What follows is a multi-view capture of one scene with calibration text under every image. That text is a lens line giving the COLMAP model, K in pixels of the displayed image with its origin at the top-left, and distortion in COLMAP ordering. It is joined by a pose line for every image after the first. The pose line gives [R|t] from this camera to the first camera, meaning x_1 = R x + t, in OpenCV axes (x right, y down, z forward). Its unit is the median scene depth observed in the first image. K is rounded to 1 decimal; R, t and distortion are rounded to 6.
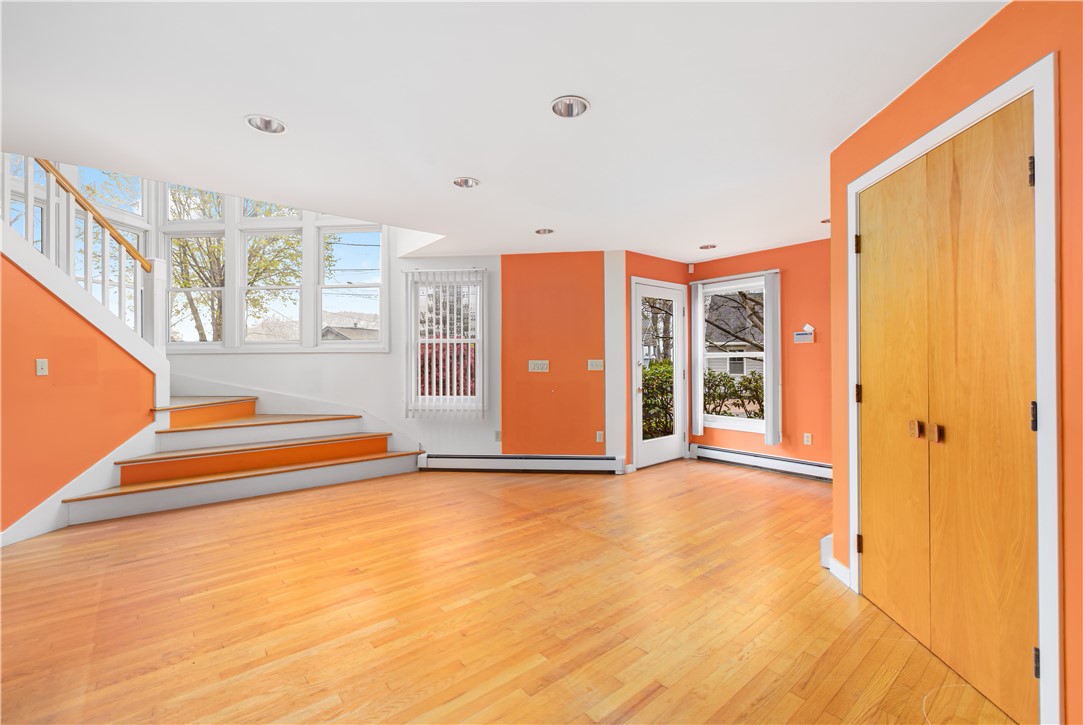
lens RADIAL K [[459.5, 0, 536.2], [0, 459.5, 358.3], [0, 0, 1]] dist [-0.003131, 0.000529]
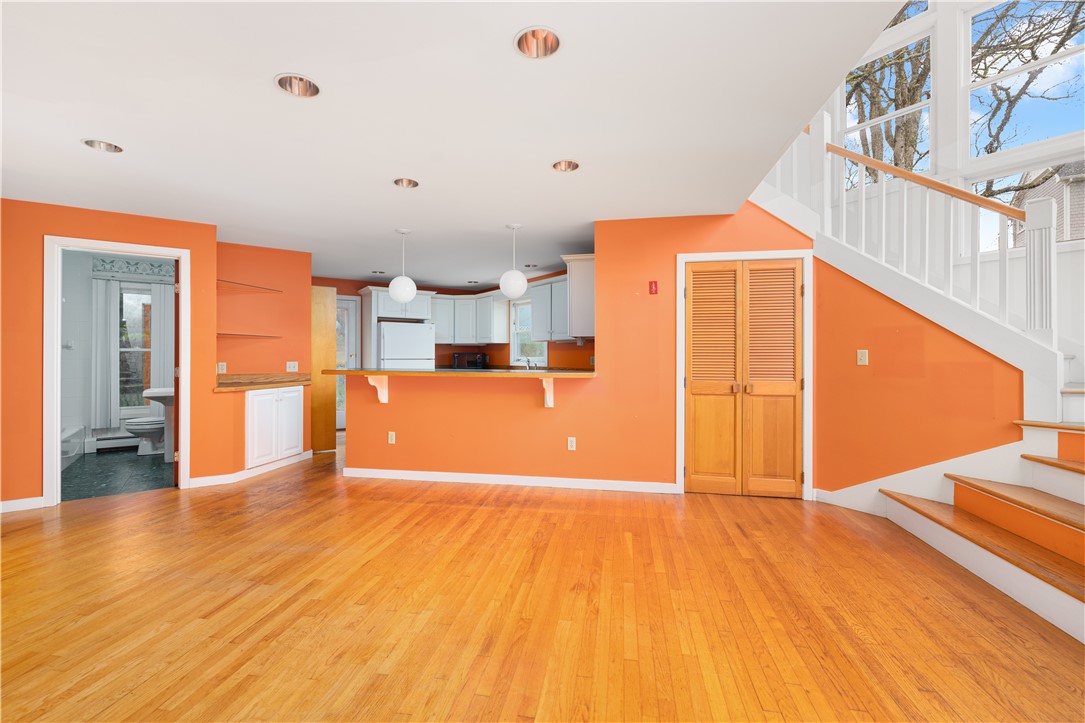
lens RADIAL K [[460.3, 0, 543.4], [0, 460.3, 353.5], [0, 0, 1]] dist [-0.003131, 0.000529]
pose [[-0.755093, 0.004767, -0.655601, 0.184764], [0.005445, 0.999985, 0.001000, 0.003843], [0.655595, -0.002815, -0.755107, 1.202413]]
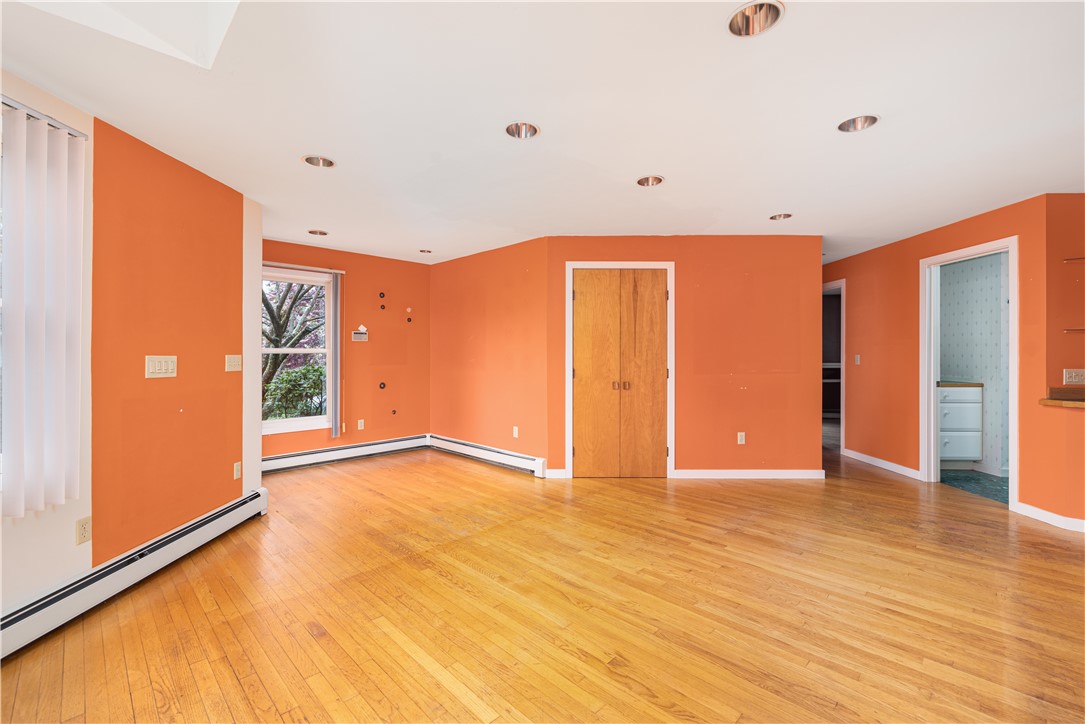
lens RADIAL K [[460.3, 0, 536.2], [0, 460.3, 359.9], [0, 0, 1]] dist [-0.003131, 0.000529]
pose [[-0.095890, -0.007761, 0.995362, -0.783068], [-0.003733, 0.999965, 0.007437, 0.004972], [-0.995385, -0.003003, -0.095915, 0.876852]]
